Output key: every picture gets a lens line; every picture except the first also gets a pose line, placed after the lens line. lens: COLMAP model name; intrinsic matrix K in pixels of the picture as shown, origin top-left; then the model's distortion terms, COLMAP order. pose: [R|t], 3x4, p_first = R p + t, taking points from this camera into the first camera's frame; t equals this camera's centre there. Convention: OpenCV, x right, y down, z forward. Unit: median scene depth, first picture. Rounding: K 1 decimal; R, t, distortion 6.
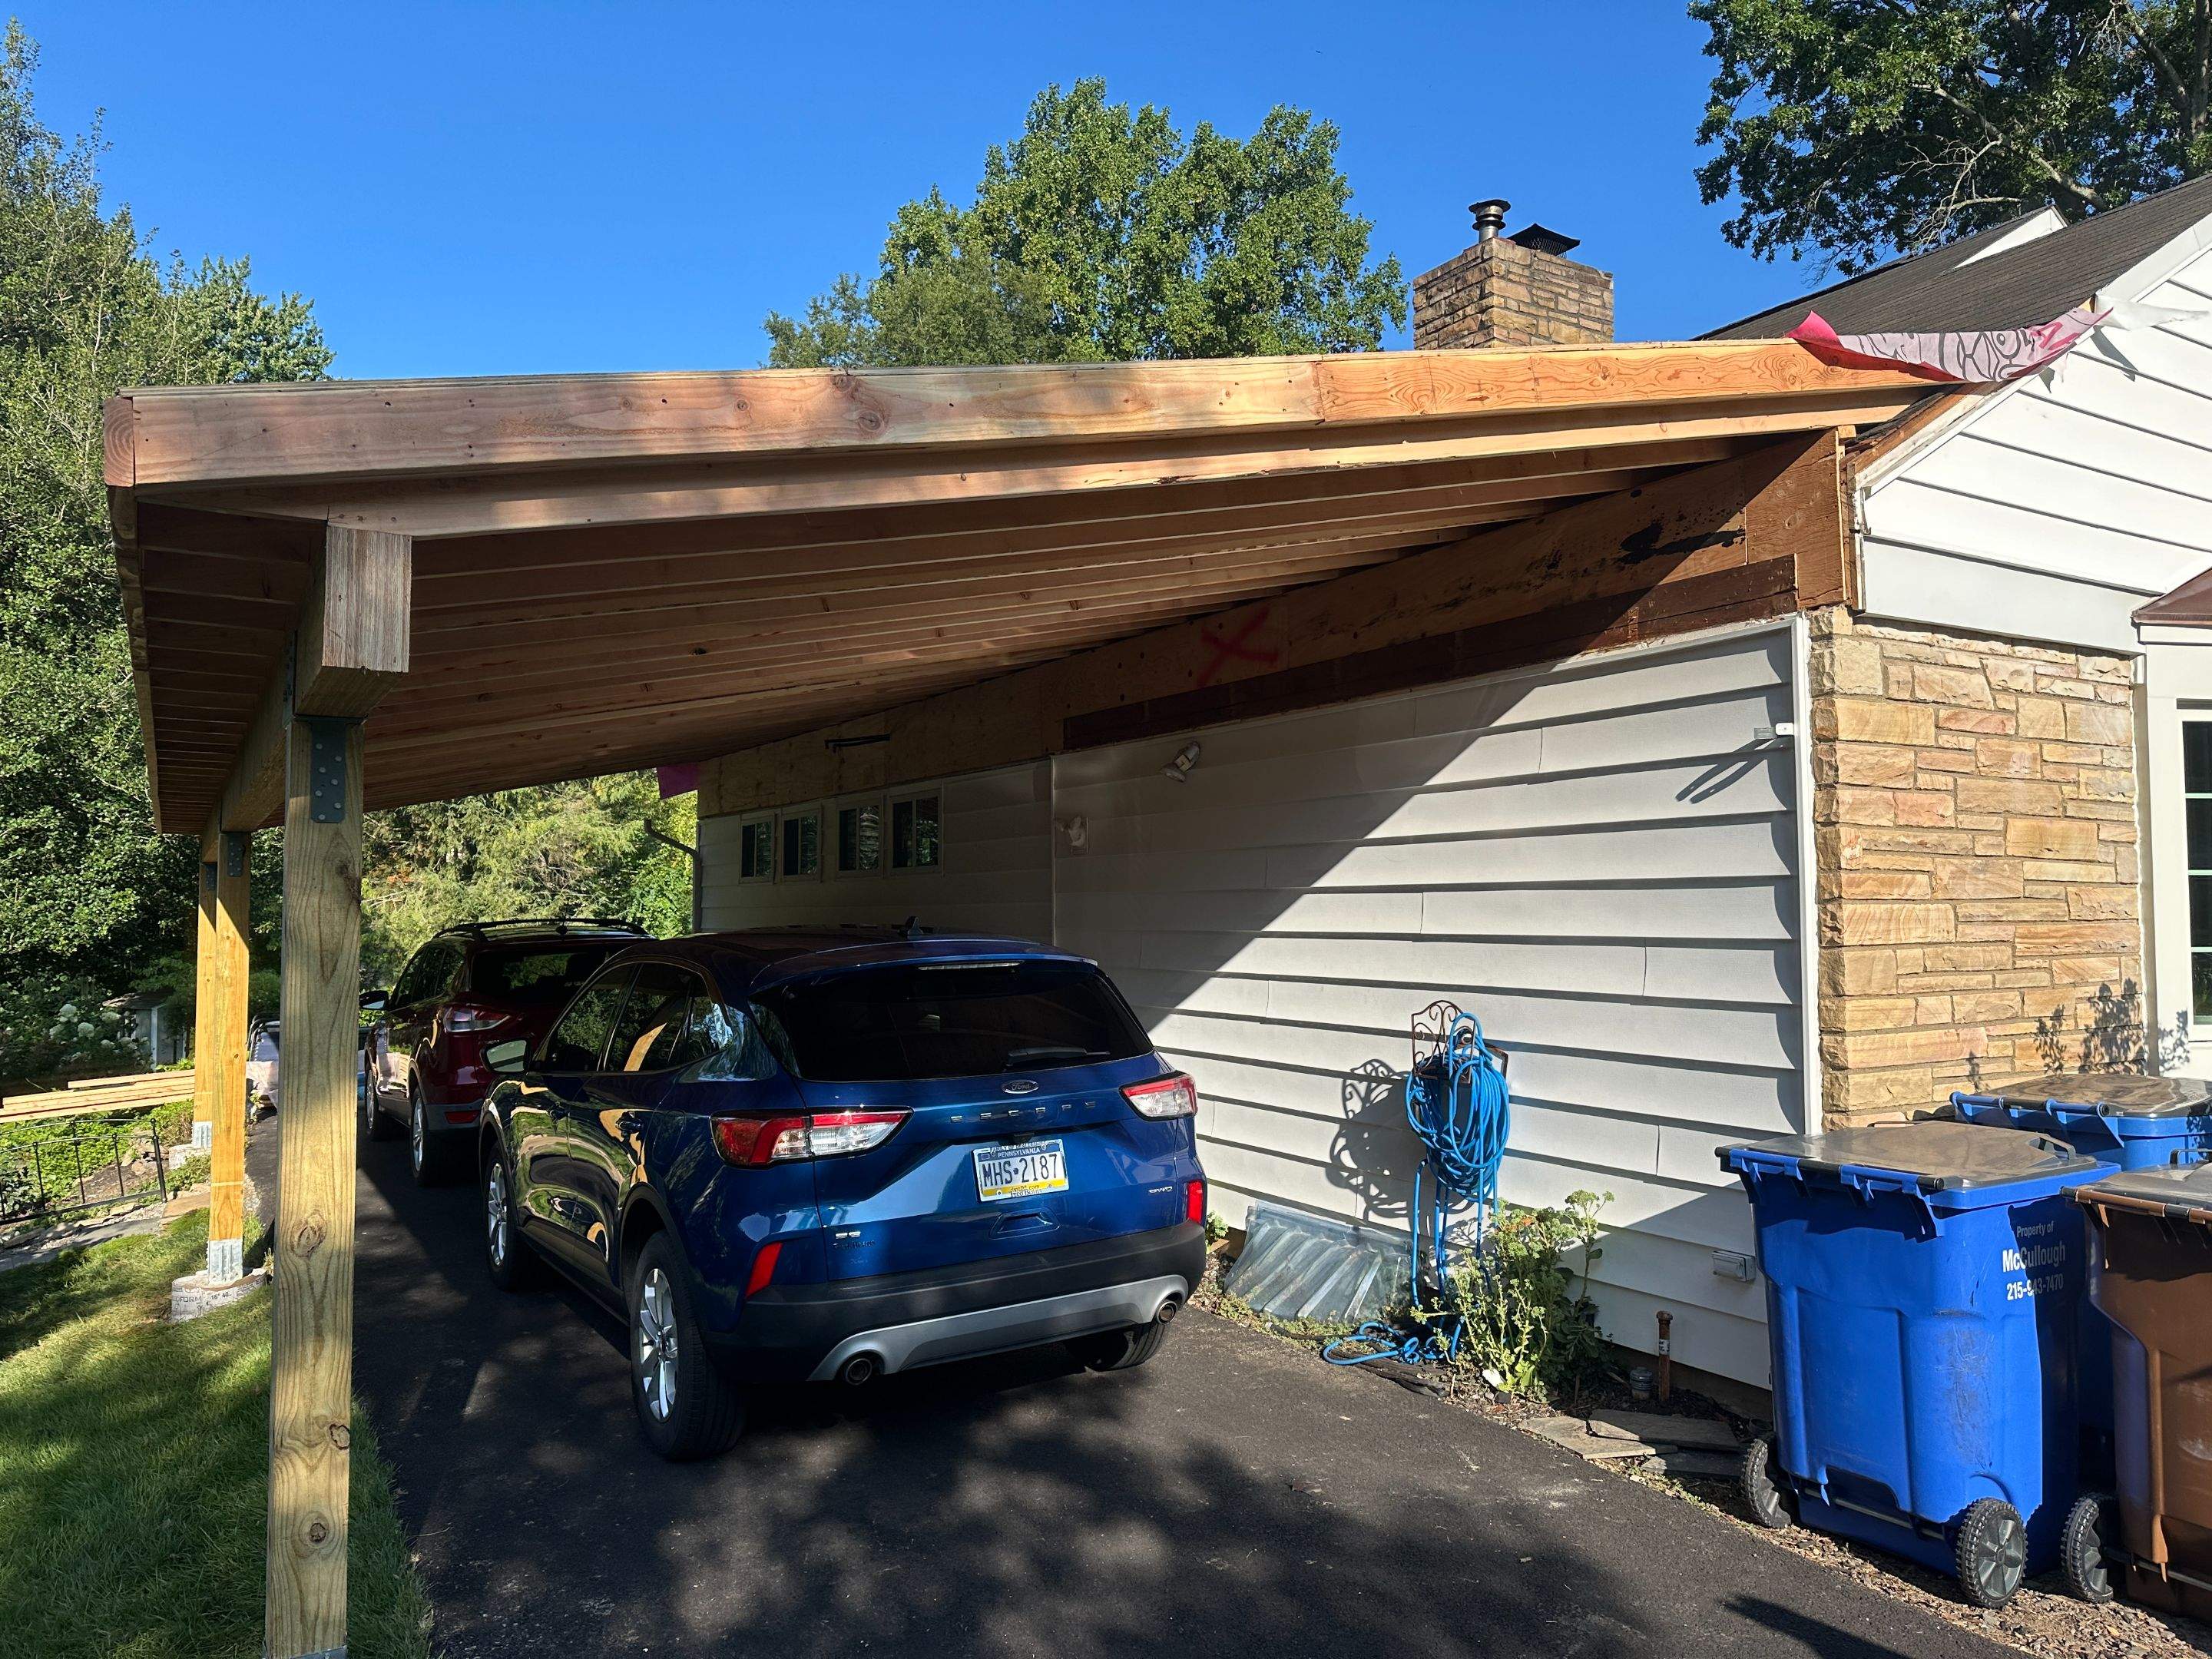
lens RADIAL K [[1510.7, 0, 1080.6], [0, 1510.7, 837.0], [0, 0, 1]] dist [0.126073, -0.200135]
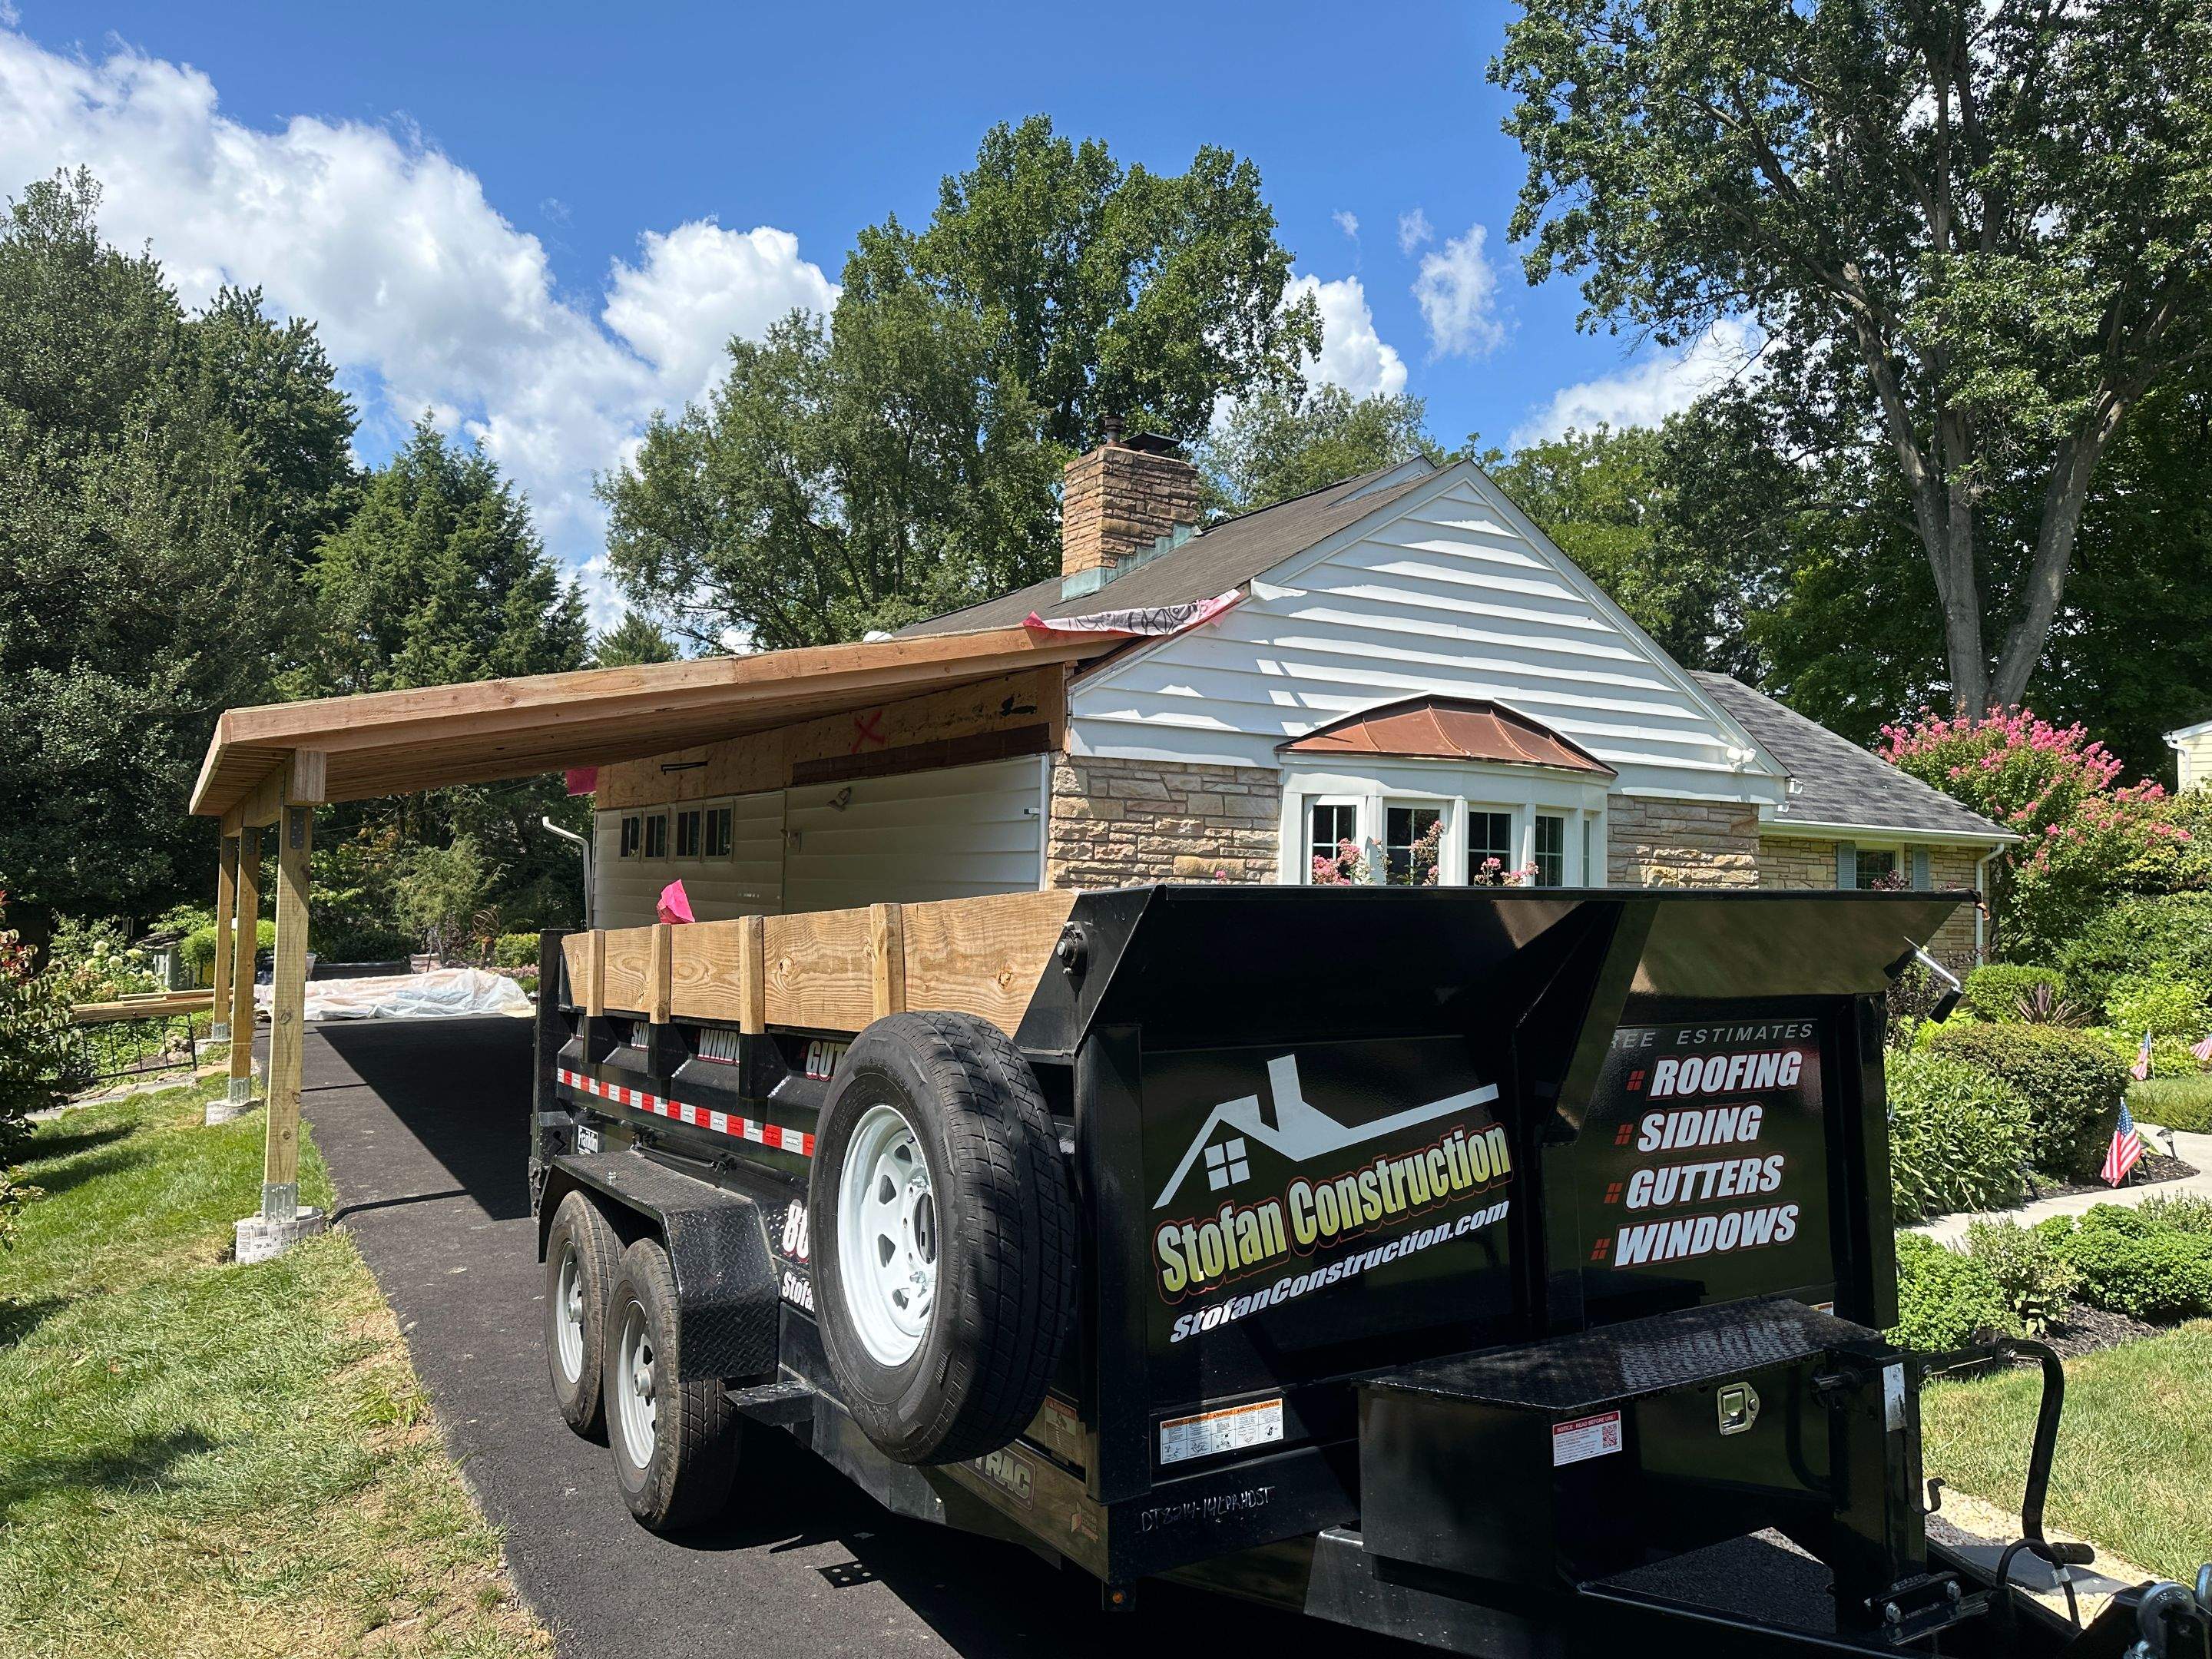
lens RADIAL K [[1529.7, 0, 1087.5], [0, 1529.7, 817.4], [0, 0, 1]] dist [0.146410, -0.212157]
pose [[0.999597, 0.028306, 0.002186, 0.454296], [-0.028317, 0.999586, 0.005086, -0.063905], [-0.002041, -0.005146, 0.999985, -0.882685]]
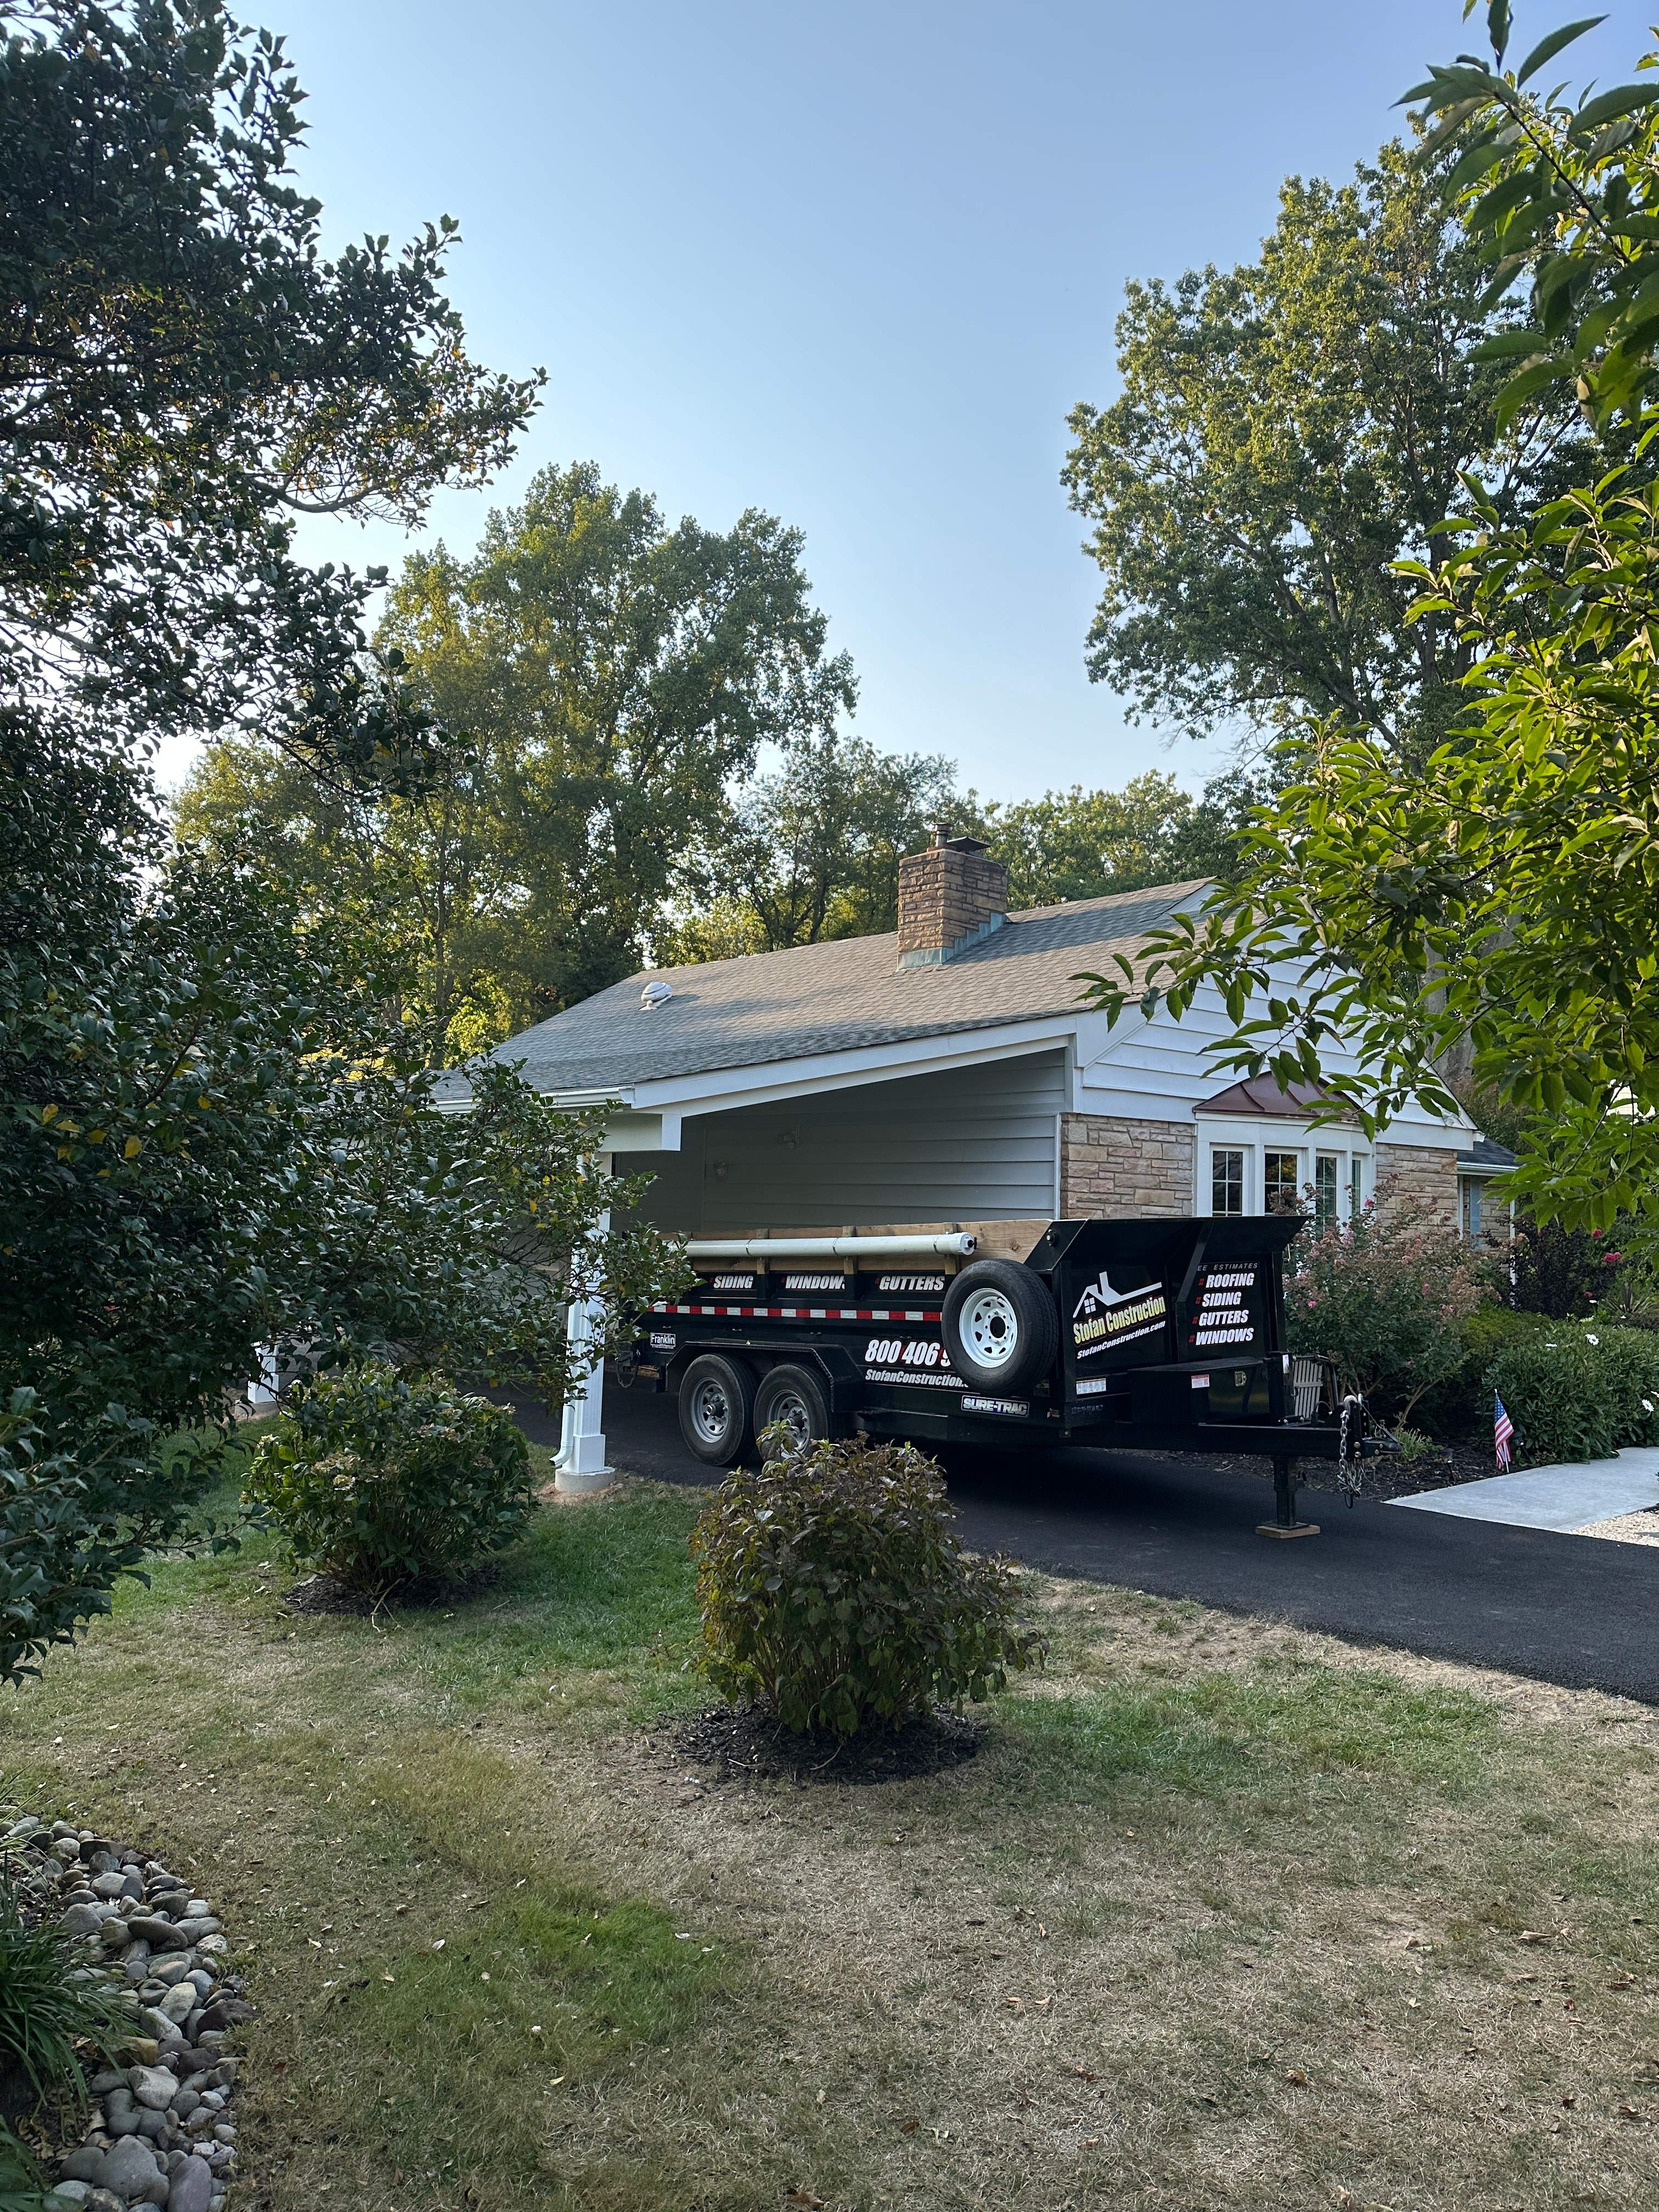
lens RADIAL K [[1555.3, 0, 829.5], [0, 1555.3, 1106.0], [0, 0, 1]] dist [0.137324, -0.118321]
pose [[0.976168, 0.040384, 0.213226, -0.435001], [-0.036598, 0.999095, -0.021673, -0.073423], [-0.213909, 0.013353, 0.976762, -1.356400]]
